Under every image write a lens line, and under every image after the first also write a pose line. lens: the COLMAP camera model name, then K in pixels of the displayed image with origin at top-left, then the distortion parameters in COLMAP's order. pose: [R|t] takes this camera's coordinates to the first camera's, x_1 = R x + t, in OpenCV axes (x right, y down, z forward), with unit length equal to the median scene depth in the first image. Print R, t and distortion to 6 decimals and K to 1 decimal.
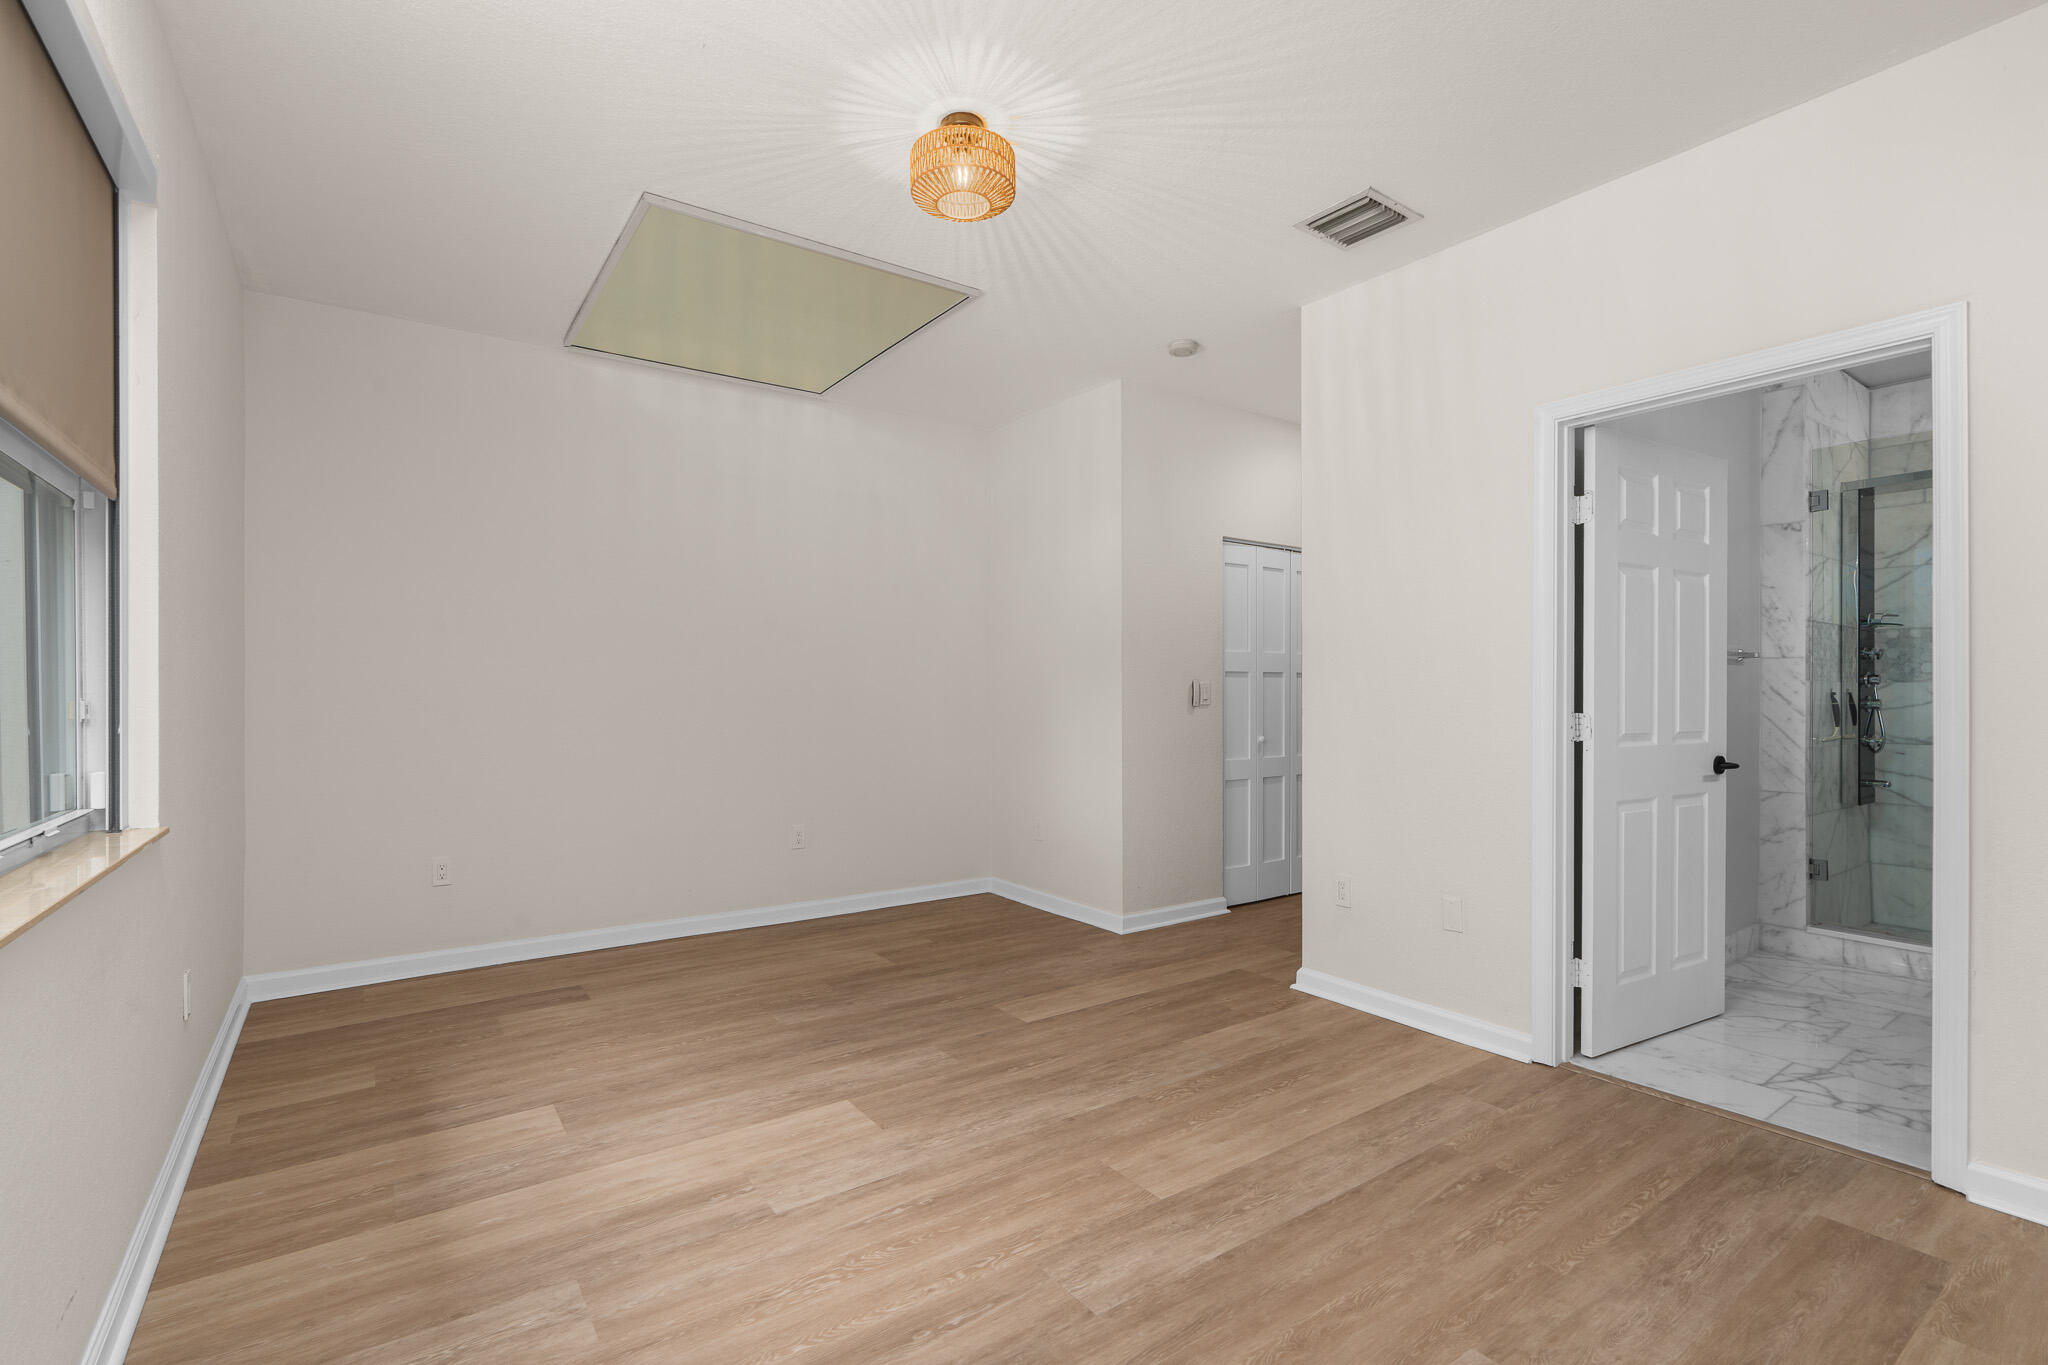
lens RADIAL K [[928.0, 0, 1025.2], [0, 928.0, 688.2], [0, 0, 1]] dist [-0.001587, -0.000166]
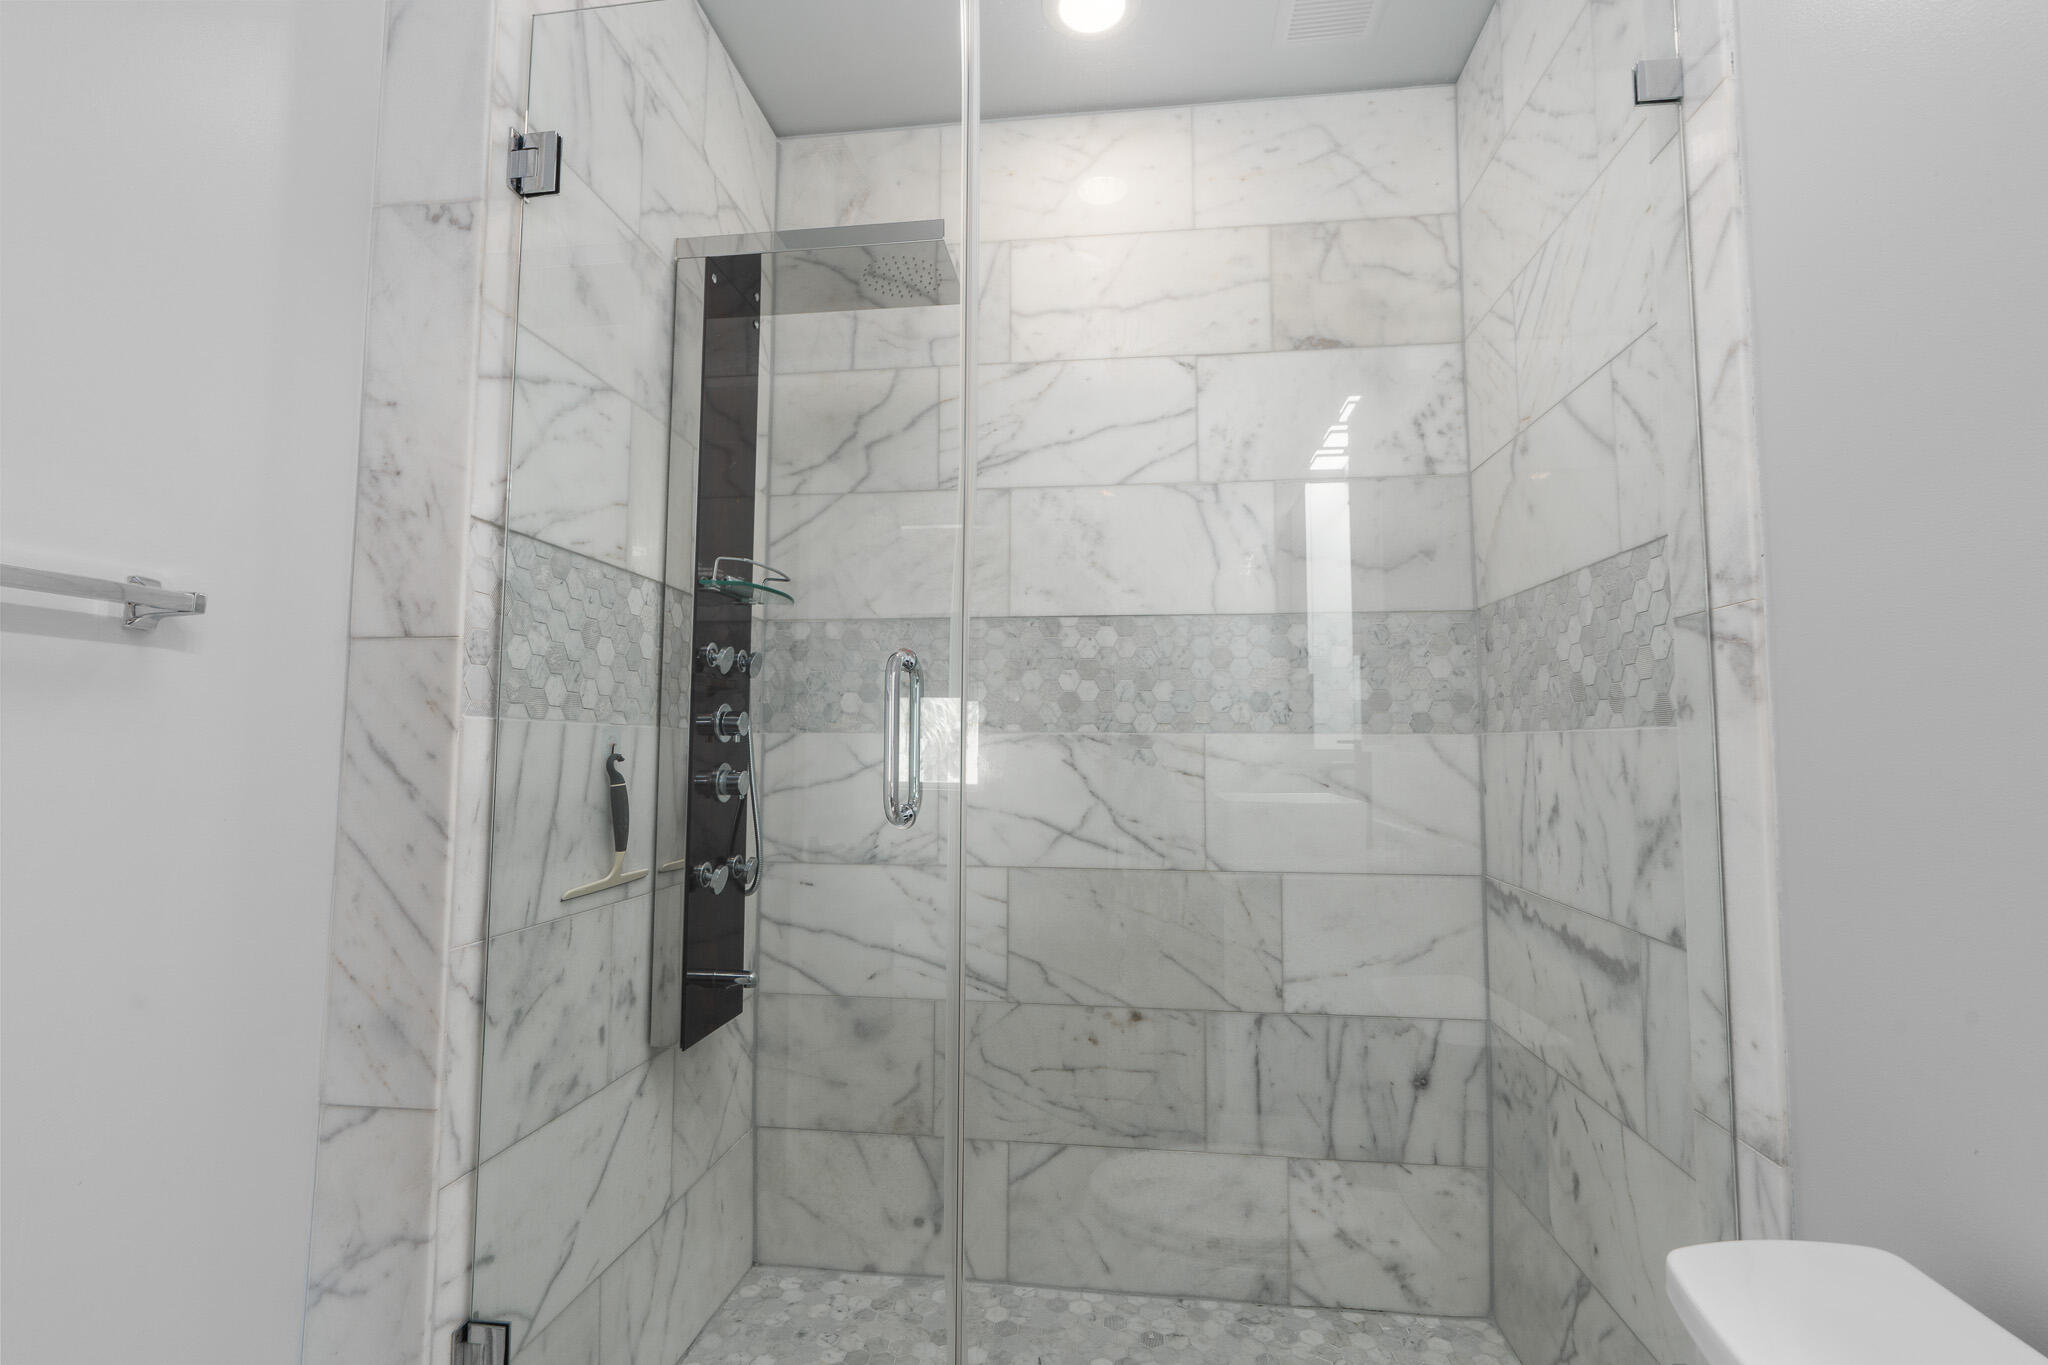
lens RADIAL K [[928.0, 0, 1024.8], [0, 928.0, 681.3], [0, 0, 1]] dist [-0.001587, -0.000166]
pose [[0.676136, 0.057962, 0.734494, 0.694697], [-0.005634, 0.997278, -0.073513, 0.001465], [-0.736755, 0.045567, 0.674622, 0.620159]]
